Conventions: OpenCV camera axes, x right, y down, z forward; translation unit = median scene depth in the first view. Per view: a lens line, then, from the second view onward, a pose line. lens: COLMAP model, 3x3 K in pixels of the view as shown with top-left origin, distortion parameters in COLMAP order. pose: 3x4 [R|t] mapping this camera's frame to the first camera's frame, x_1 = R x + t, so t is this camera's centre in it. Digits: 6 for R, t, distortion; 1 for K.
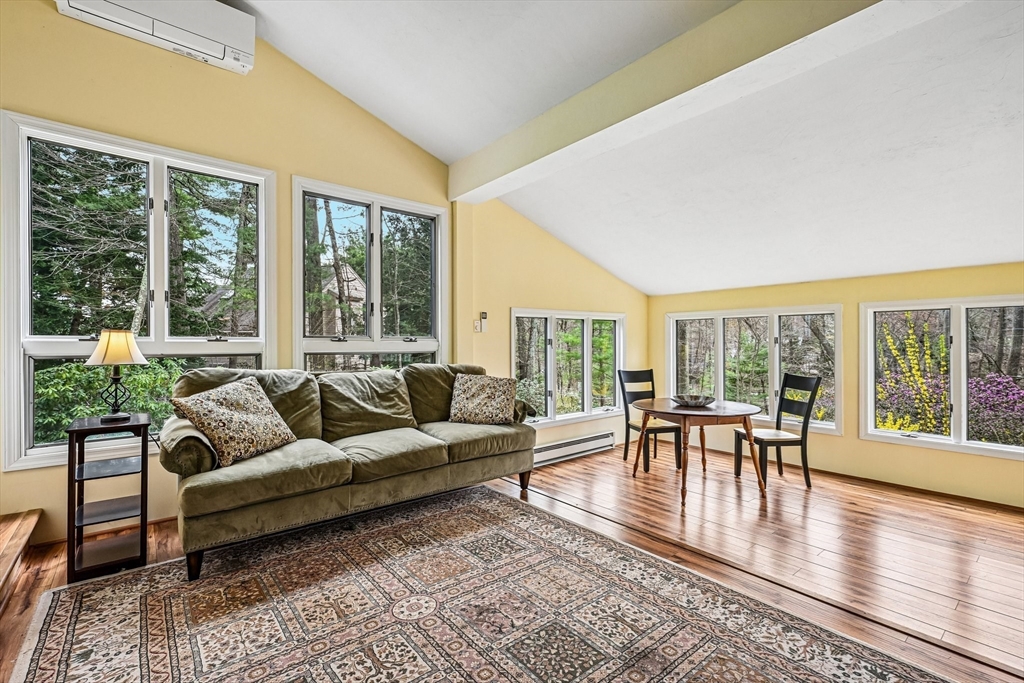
lens RADIAL K [[461.5, 0, 517.2], [0, 461.5, 339.1], [0, 0, 1]] dist [0.026670, 0.000200]
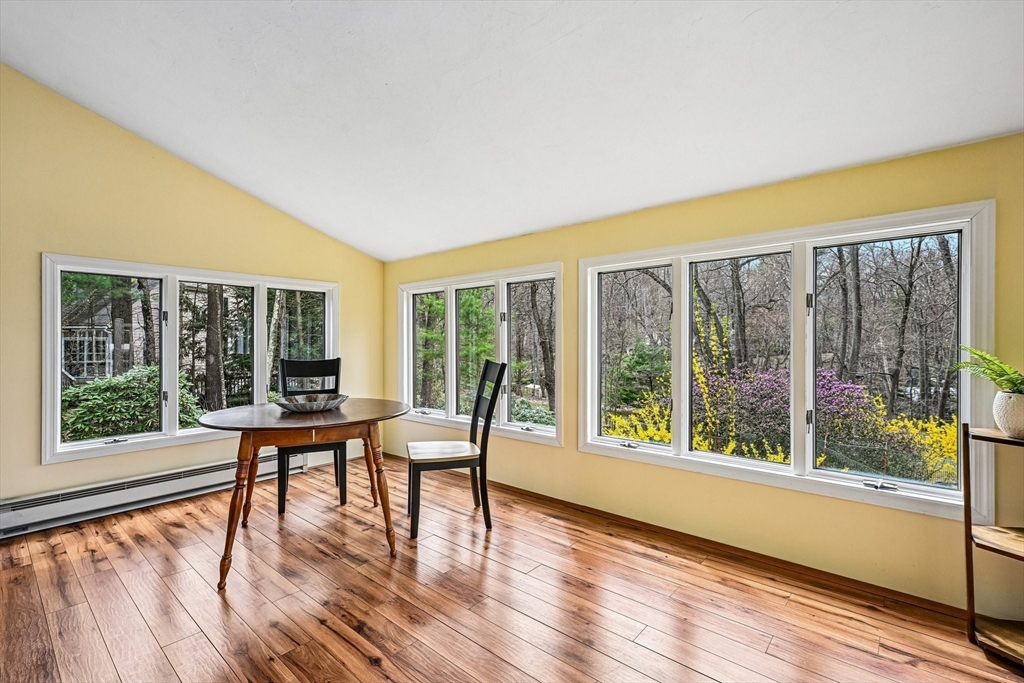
lens RADIAL K [[457.2, 0, 512.0], [0, 457.2, 341.5], [0, 0, 1]] dist [0.016016, -0.000098]
pose [[0.986489, 0.002370, 0.163810, 0.588873], [-0.002486, 0.999997, 0.000506, 0.053563], [-0.163808, -0.000906, 0.986492, 0.378168]]
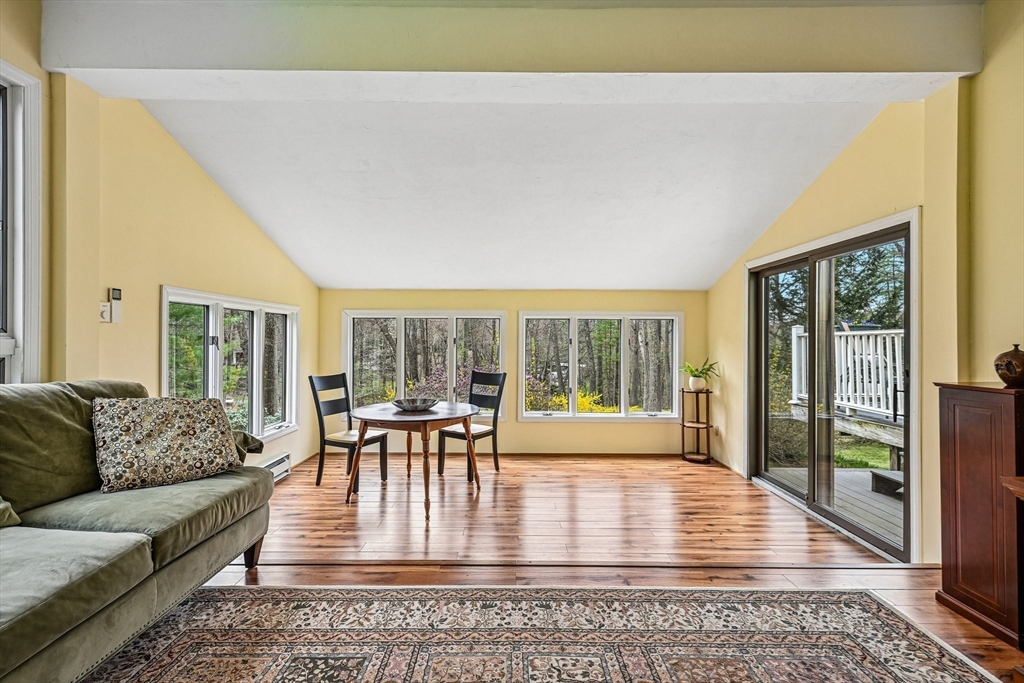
lens RADIAL K [[457.2, 0, 512.0], [0, 457.2, 341.5], [0, 0, 1]] dist [0.016016, -0.000098]
pose [[0.638489, 0.007334, 0.769596, -0.233212], [-0.010297, 0.999946, -0.000986, 0.004168], [-0.769562, -0.007295, 0.638530, 0.285500]]
